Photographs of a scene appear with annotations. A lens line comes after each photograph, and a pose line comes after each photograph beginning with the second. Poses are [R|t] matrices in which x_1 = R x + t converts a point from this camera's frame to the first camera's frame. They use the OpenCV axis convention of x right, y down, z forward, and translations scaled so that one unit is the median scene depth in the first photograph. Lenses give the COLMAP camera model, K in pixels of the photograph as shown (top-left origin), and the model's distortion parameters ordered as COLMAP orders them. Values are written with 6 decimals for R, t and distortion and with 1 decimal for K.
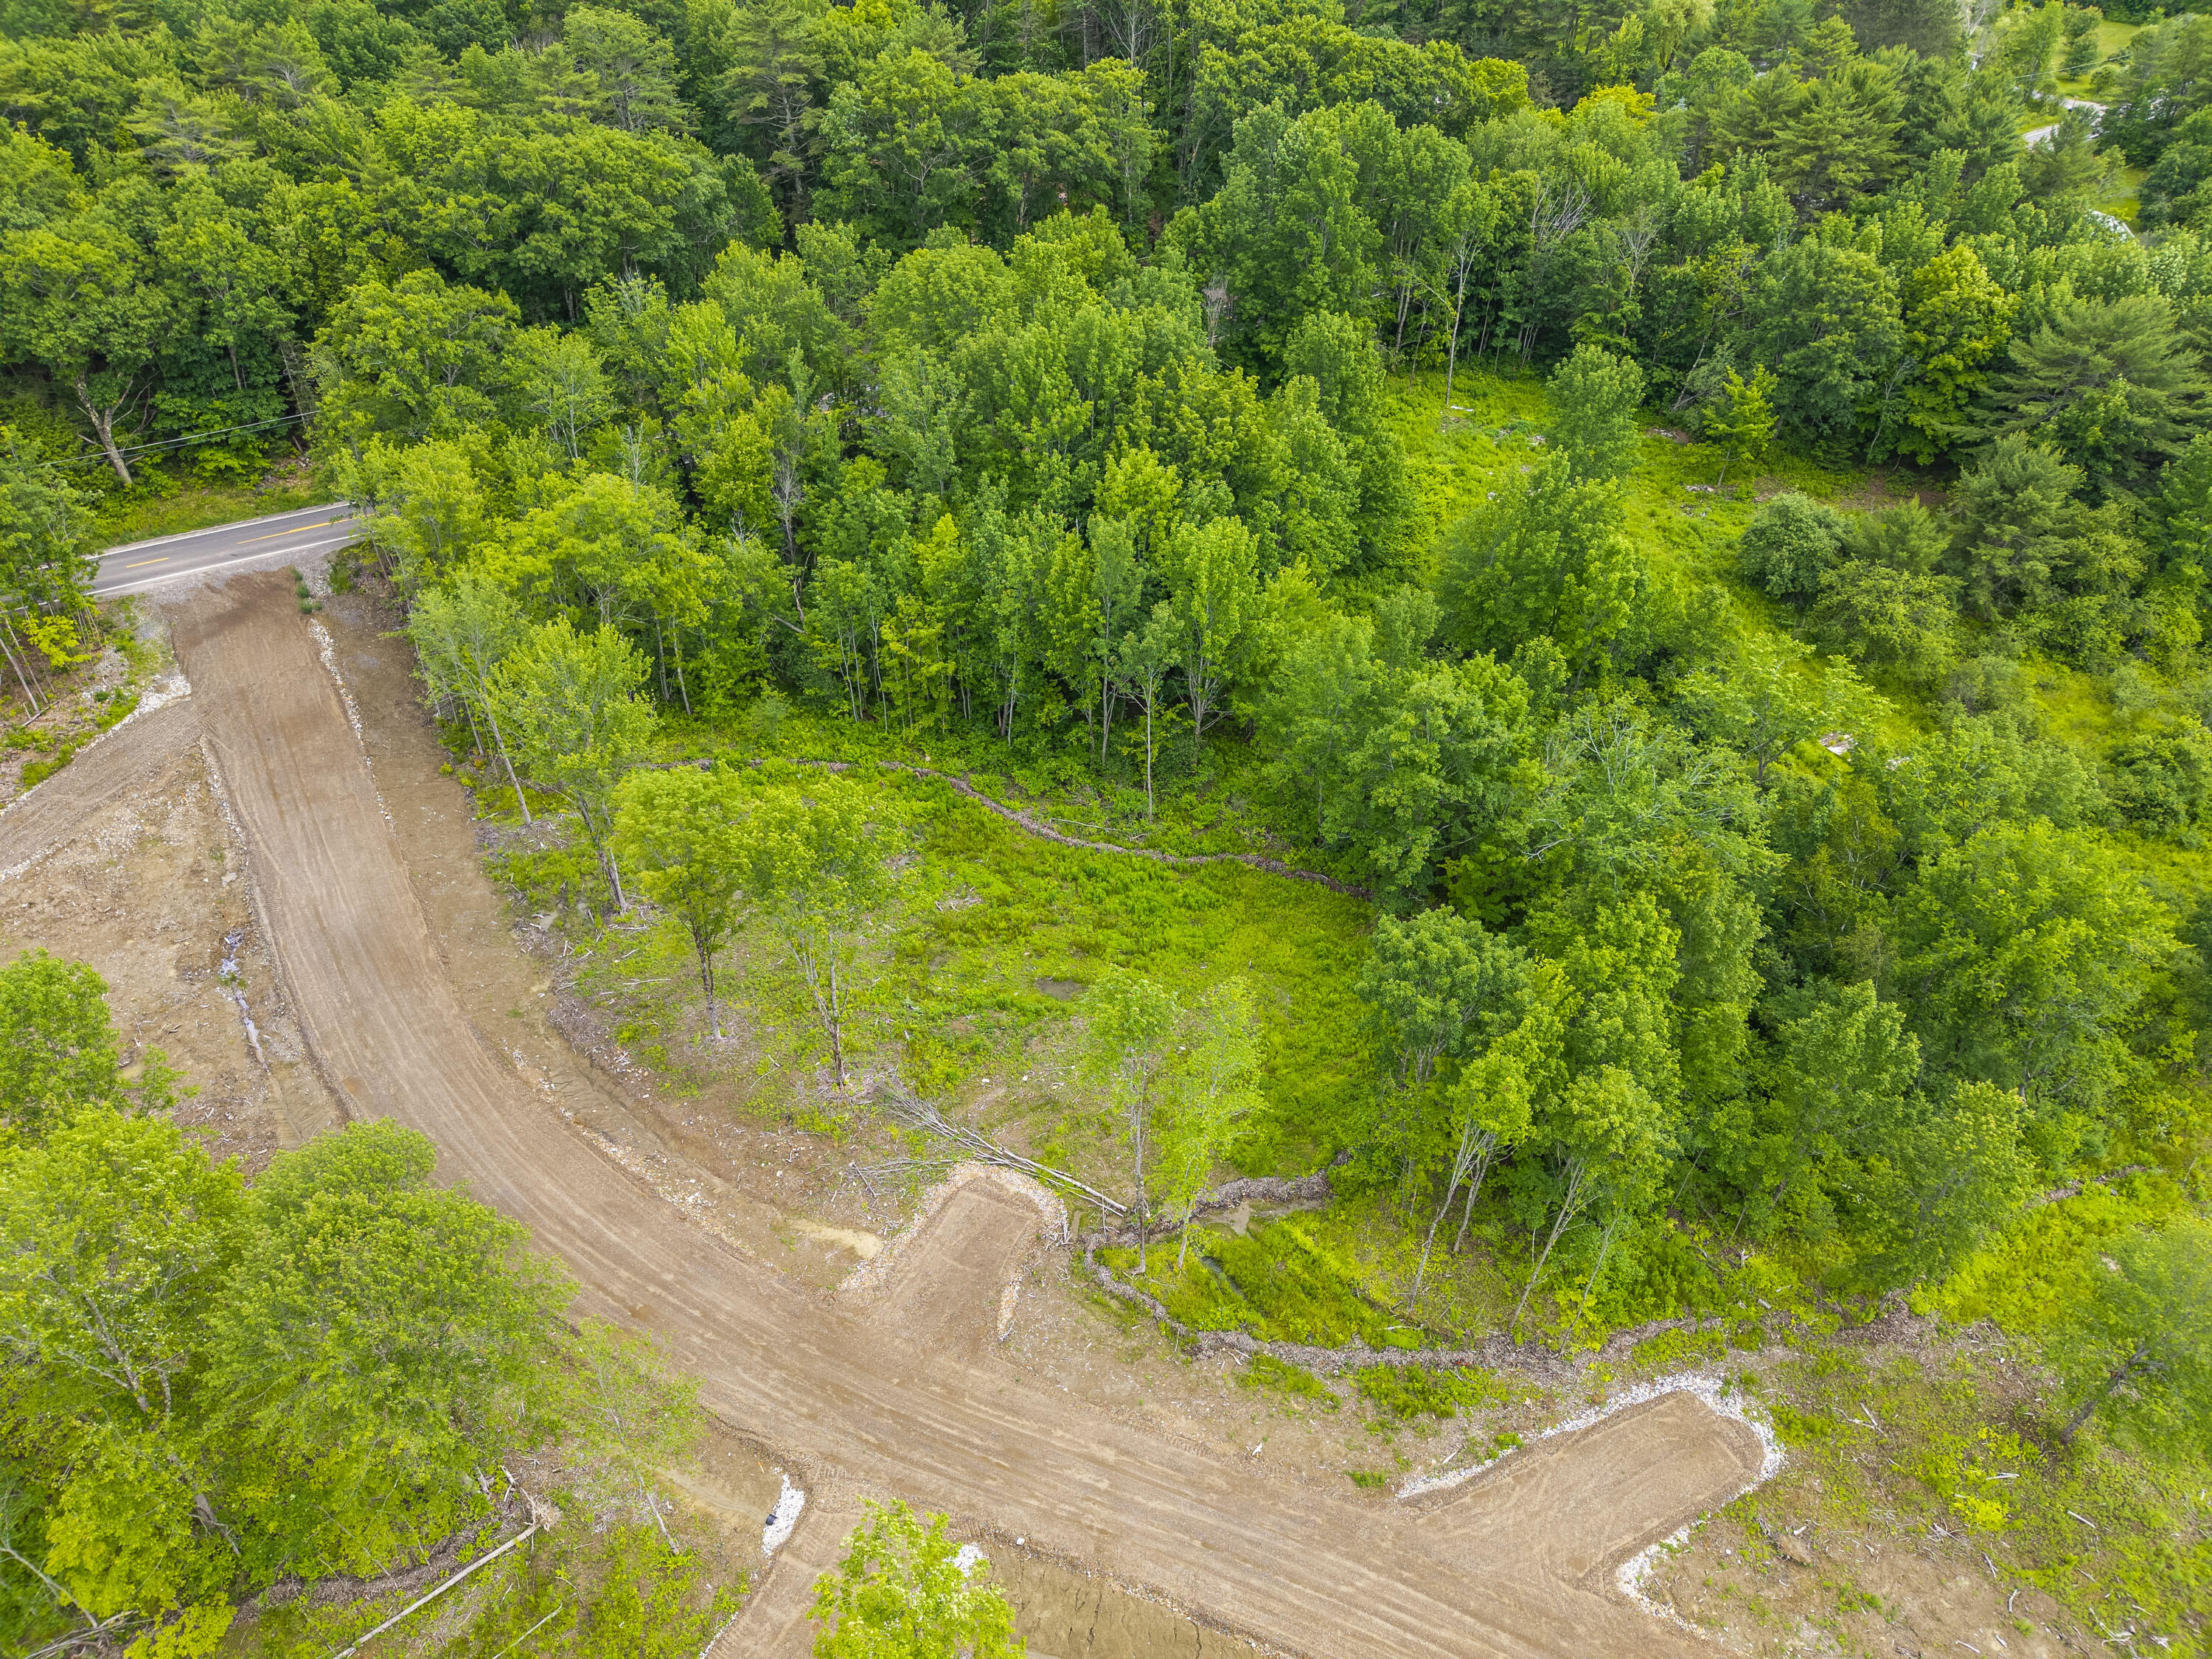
lens RADIAL K [[1476.2, 0, 1099.4], [0, 1476.2, 826.5], [0, 0, 1]] dist [0.027091, -0.026321]
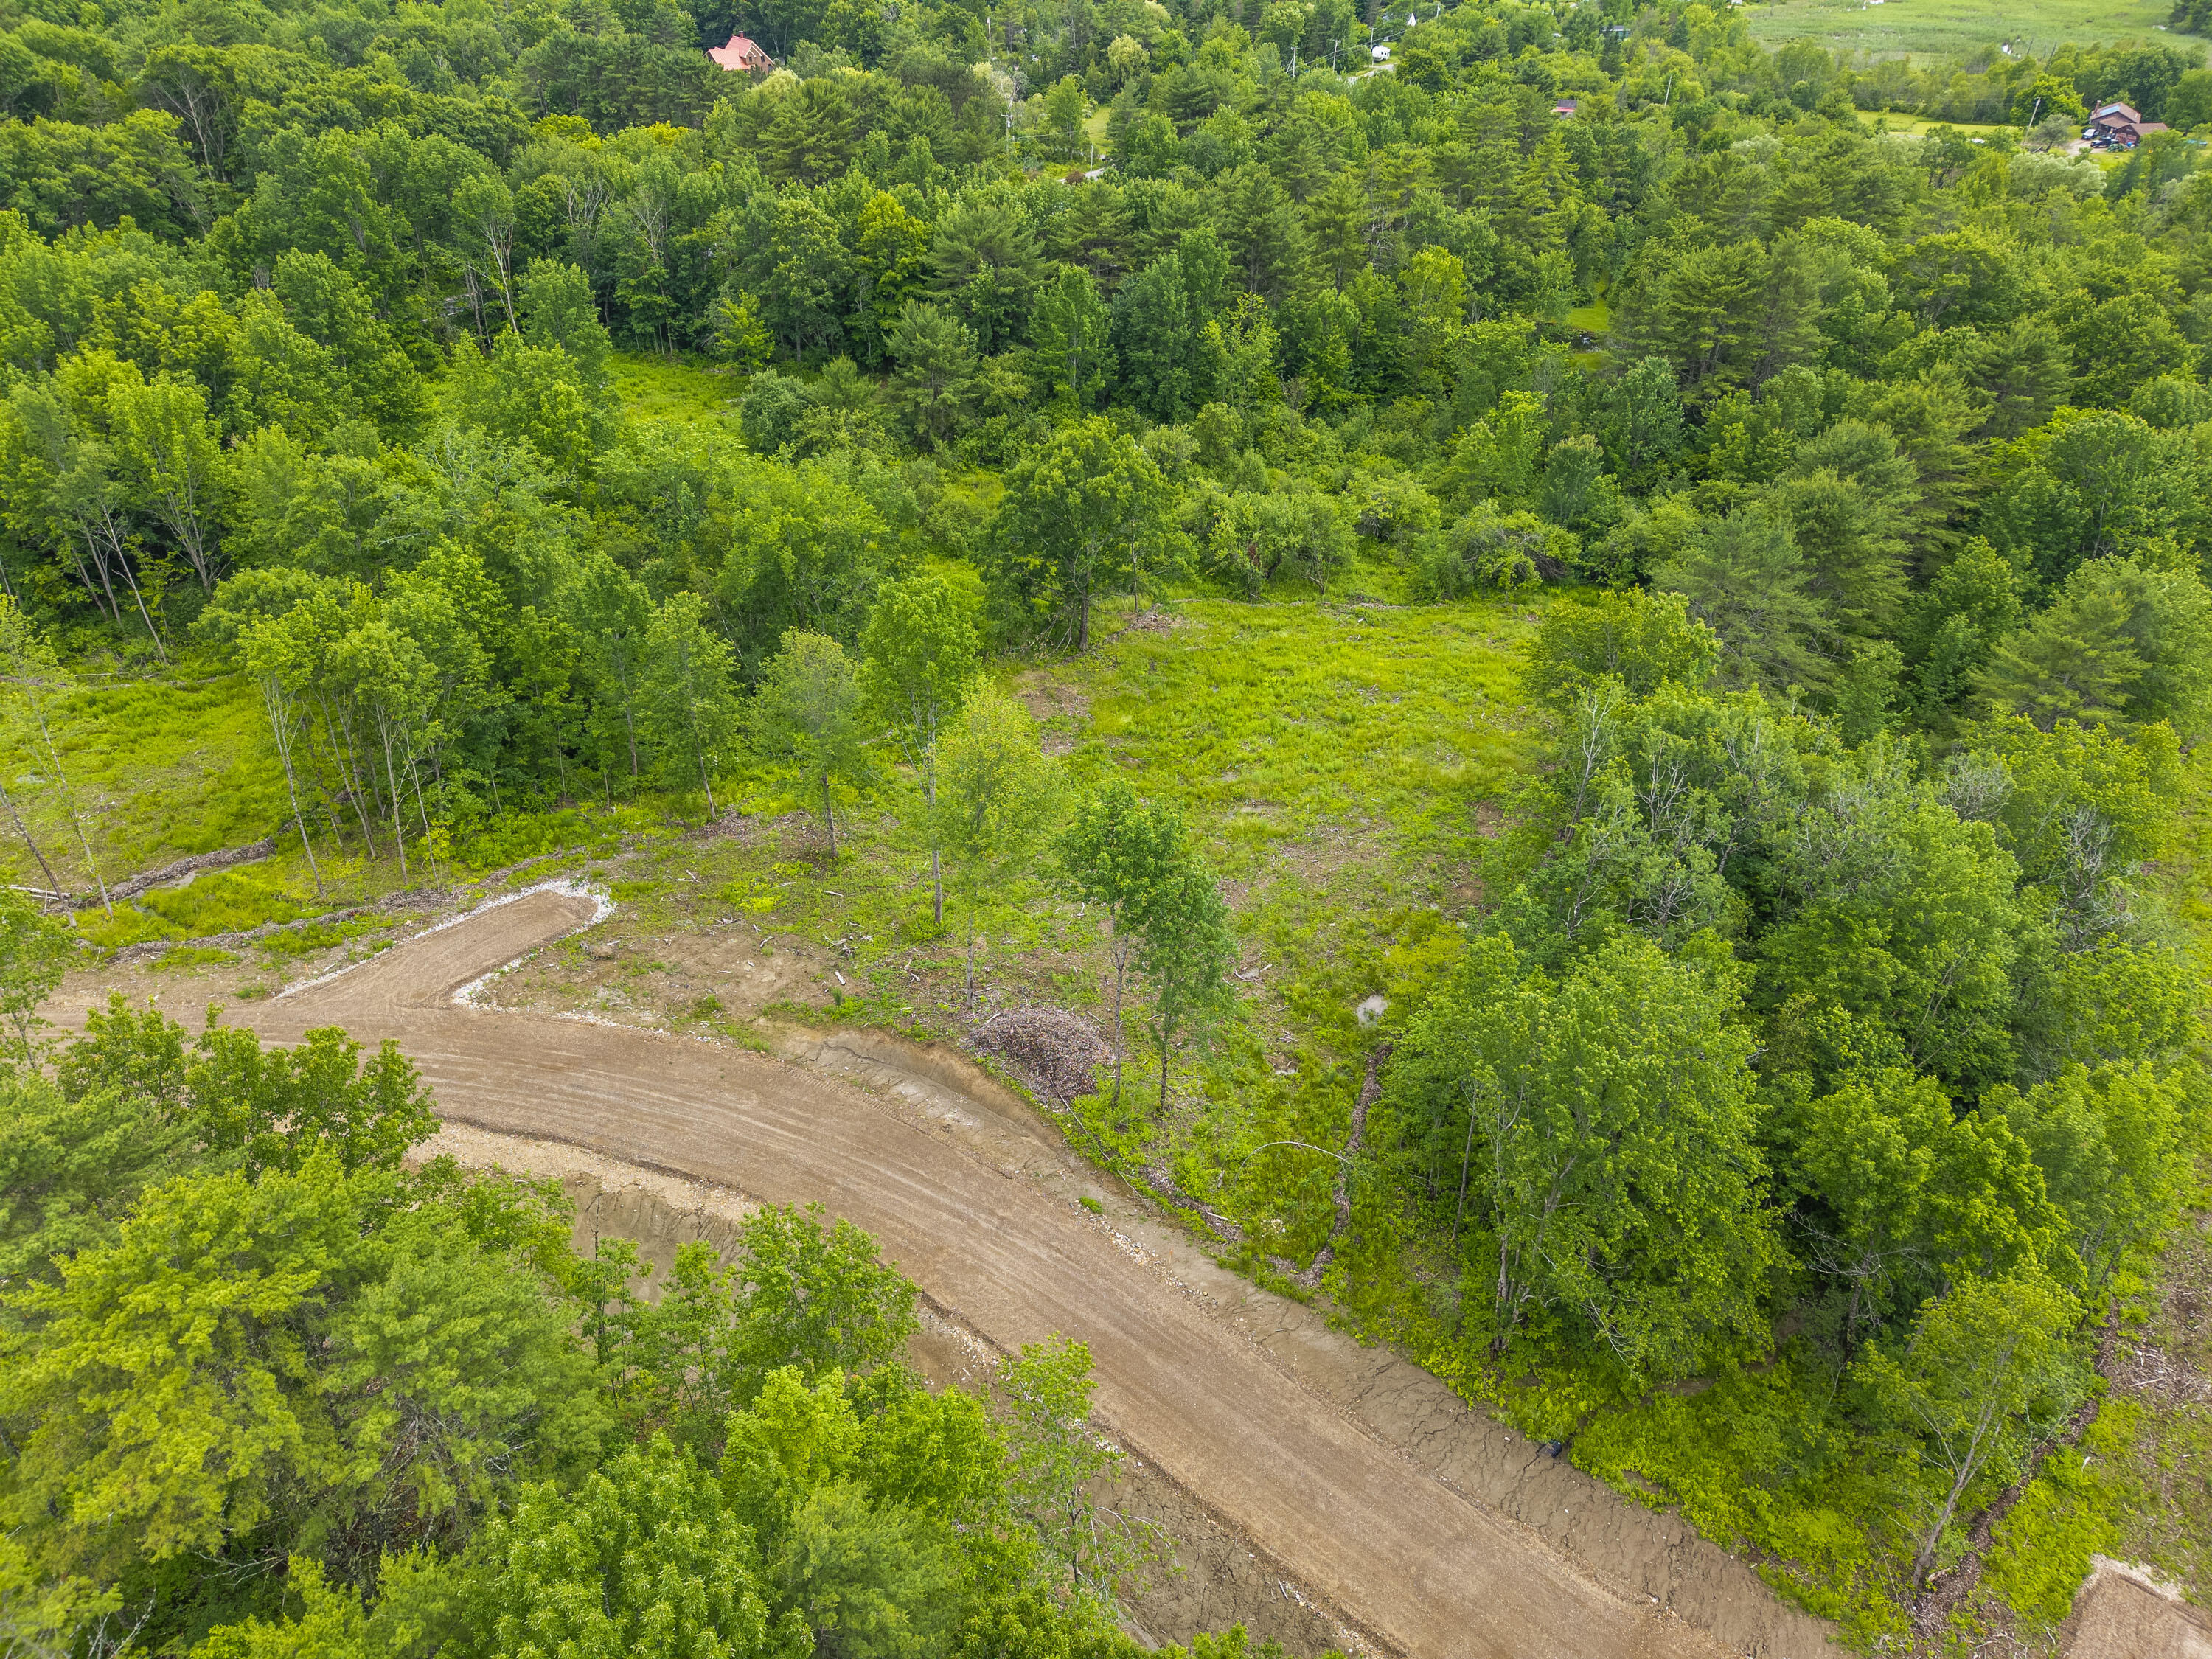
lens RADIAL K [[1476.2, 0, 1099.4], [0, 1476.2, 826.5], [0, 0, 1]] dist [0.027091, -0.026321]
pose [[0.925023, -0.207065, 0.318523, 0.290581], [0.241839, 0.967540, -0.073347, 0.352885], [-0.292996, 0.144879, 0.945073, -0.236579]]
